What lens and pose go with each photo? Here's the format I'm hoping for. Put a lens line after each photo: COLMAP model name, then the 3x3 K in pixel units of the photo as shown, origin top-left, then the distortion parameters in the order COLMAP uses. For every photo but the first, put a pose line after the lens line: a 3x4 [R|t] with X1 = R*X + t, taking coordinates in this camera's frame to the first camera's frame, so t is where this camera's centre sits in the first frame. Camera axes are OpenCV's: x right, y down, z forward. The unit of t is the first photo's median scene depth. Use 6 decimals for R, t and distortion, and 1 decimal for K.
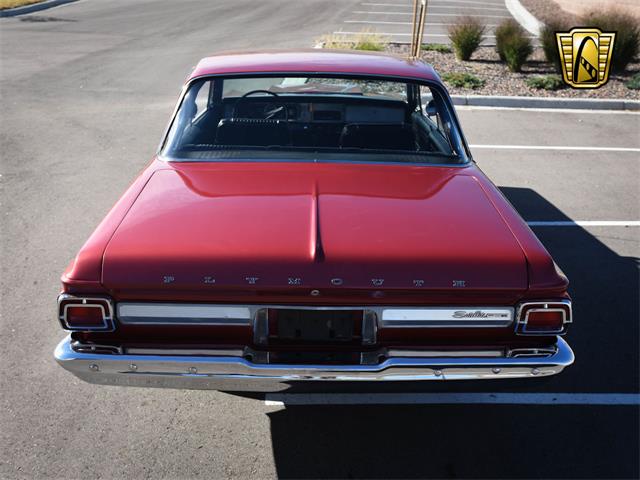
lens RADIAL K [[699.1, 0, 320.0], [0, 699.1, 240.0], [0, 0, 1]] dist [-0.029021, 0.006698]
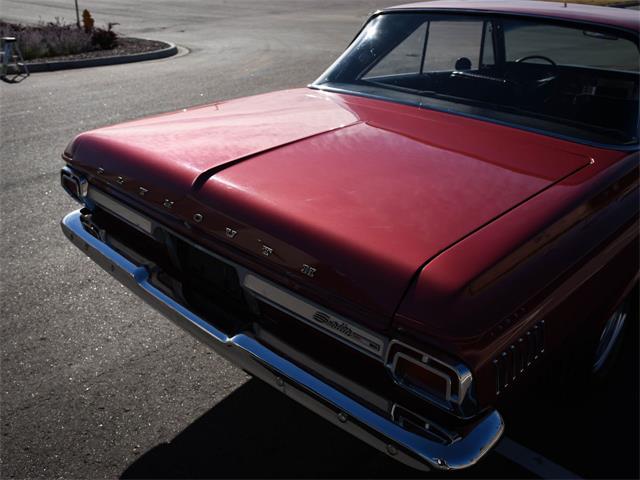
lens RADIAL K [[605.6, 0, 320.0], [0, 605.6, 240.0], [0, 0, 1]] dist [-0.020122, 0.011905]
pose [[0.709385, 0.293319, -0.640887, 0.501757], [-0.269270, 0.953103, 0.138164, -0.044433], [0.651357, 0.074560, 0.755099, 0.480163]]
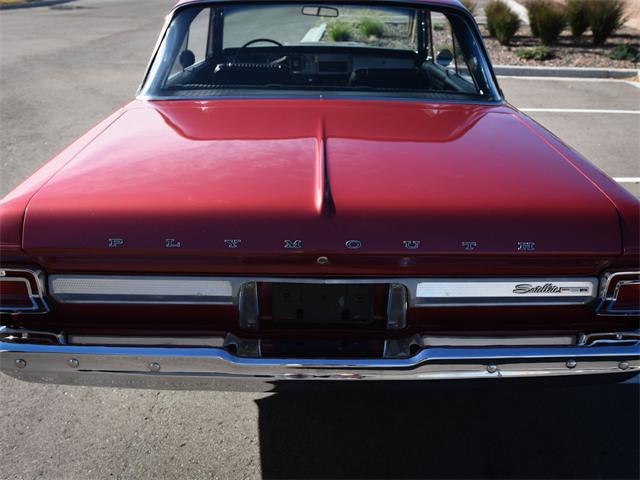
lens RADIAL K [[580.7, 0, 320.0], [0, 580.7, 240.0], [0, 0, 1]] dist [-0.042242, 0.021090]
pose [[0.999953, -0.004889, -0.008399, -0.003868], [0.005405, 0.998027, 0.062553, 0.016097], [0.008077, -0.062595, 0.998006, 0.362418]]
